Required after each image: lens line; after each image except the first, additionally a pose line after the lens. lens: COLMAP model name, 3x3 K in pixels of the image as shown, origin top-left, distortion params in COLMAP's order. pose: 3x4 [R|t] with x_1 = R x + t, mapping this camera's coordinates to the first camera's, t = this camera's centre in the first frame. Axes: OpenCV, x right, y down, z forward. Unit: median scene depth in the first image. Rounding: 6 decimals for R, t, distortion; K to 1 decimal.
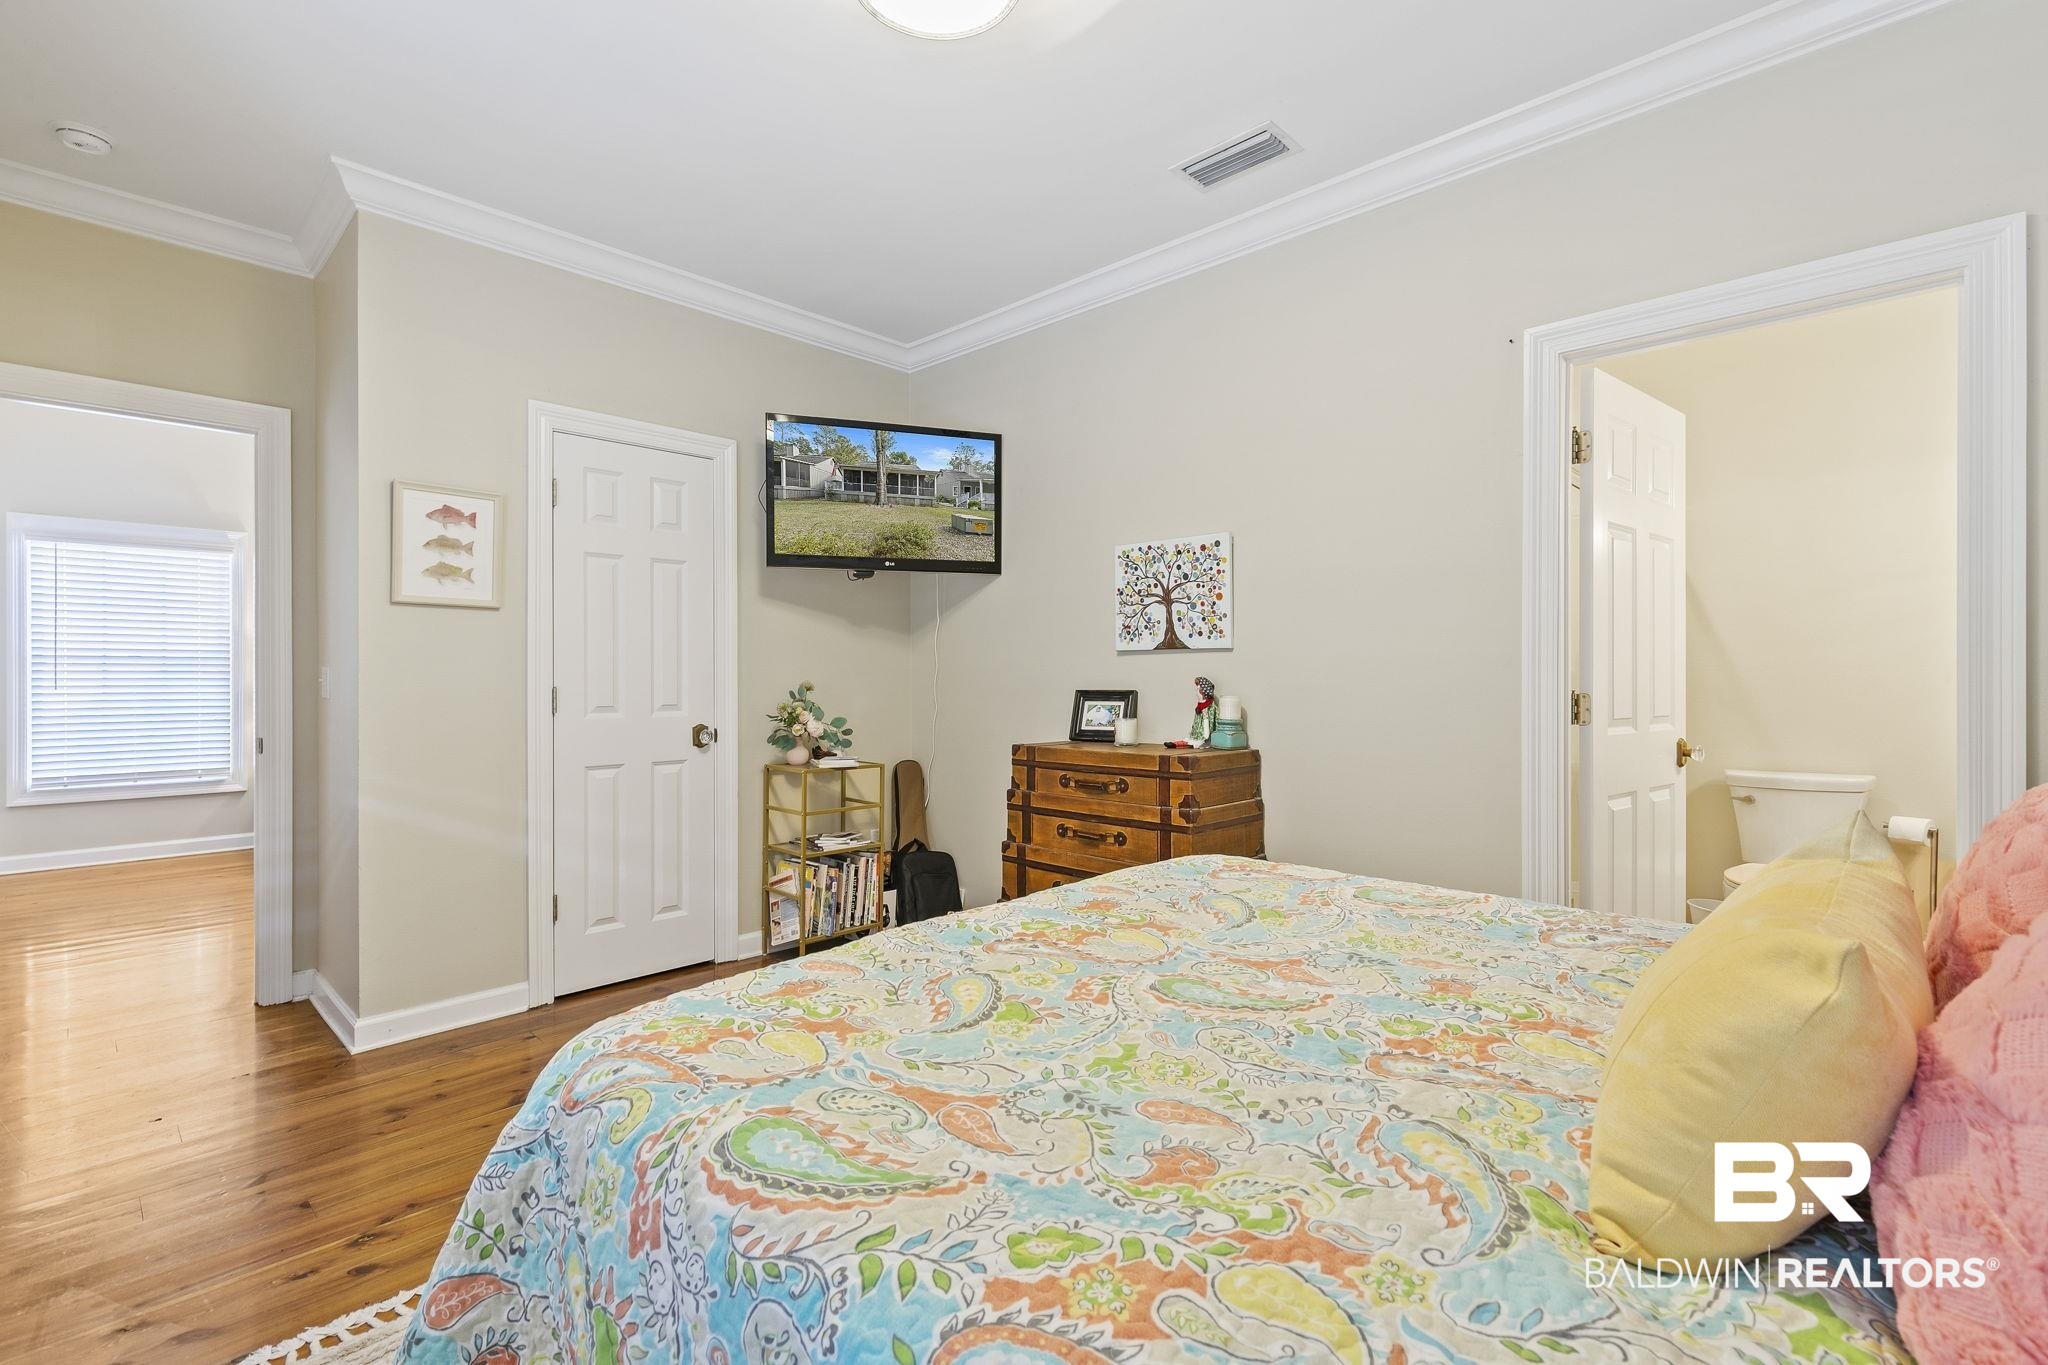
lens RADIAL K [[972.7, 0, 1043.8], [0, 972.7, 664.5], [0, 0, 1]] dist [0.016834, 0.000260]
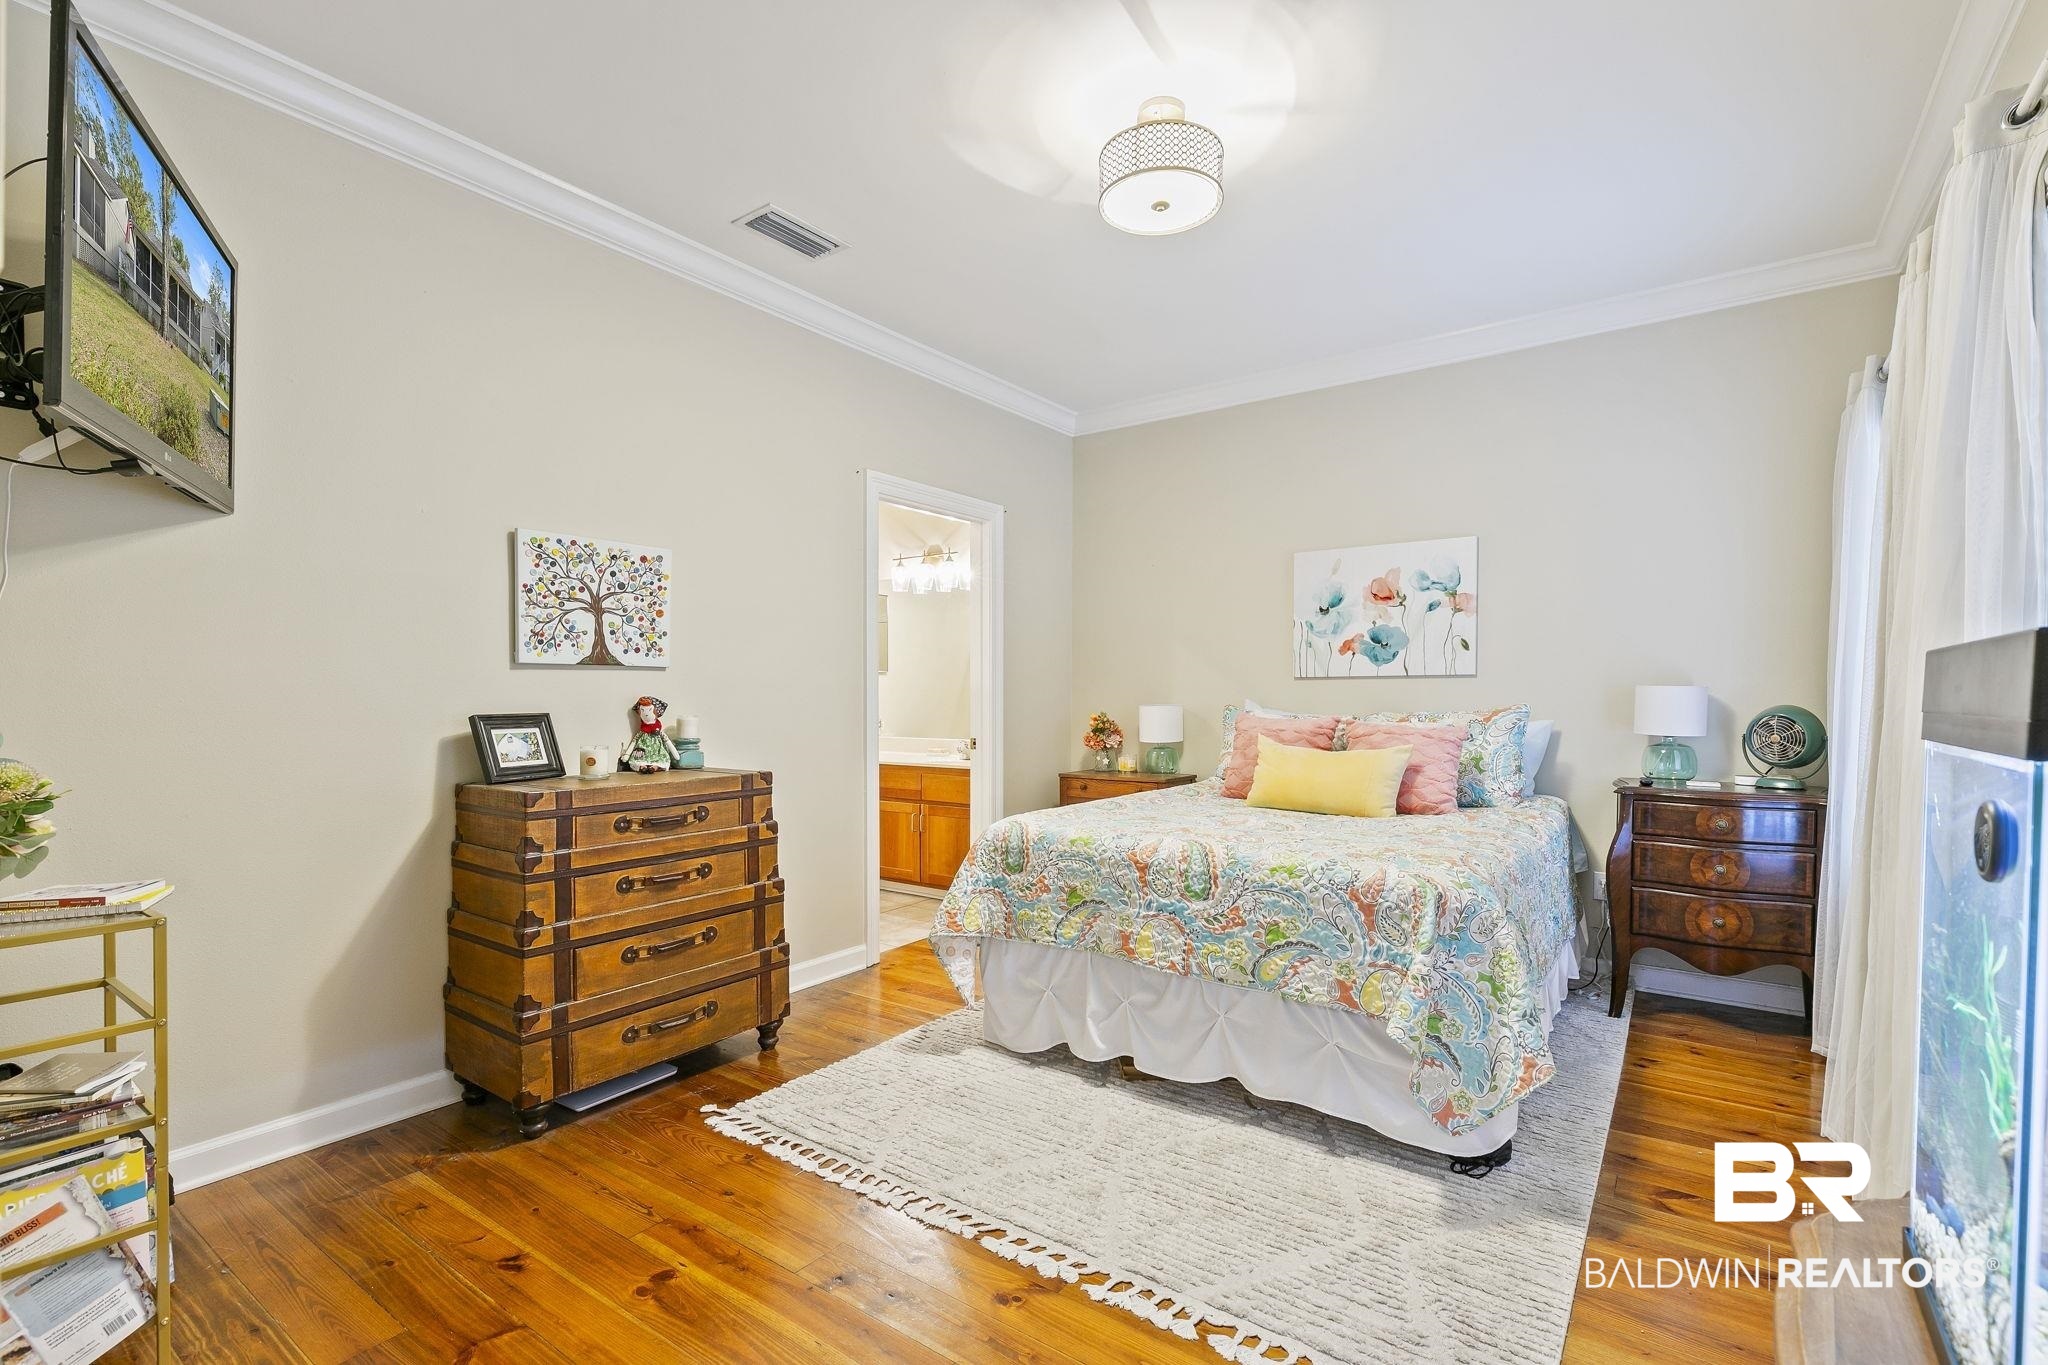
lens RADIAL K [[935.2, 0, 1023.2], [0, 935.2, 697.3], [0, 0, 1]] dist [0.012218, -0.001369]
pose [[-0.140638, -0.003526, 0.990055, -0.767045], [-0.013547, 0.999907, 0.001637, 0.006949], [-0.989968, -0.013182, -0.140673, 0.744650]]
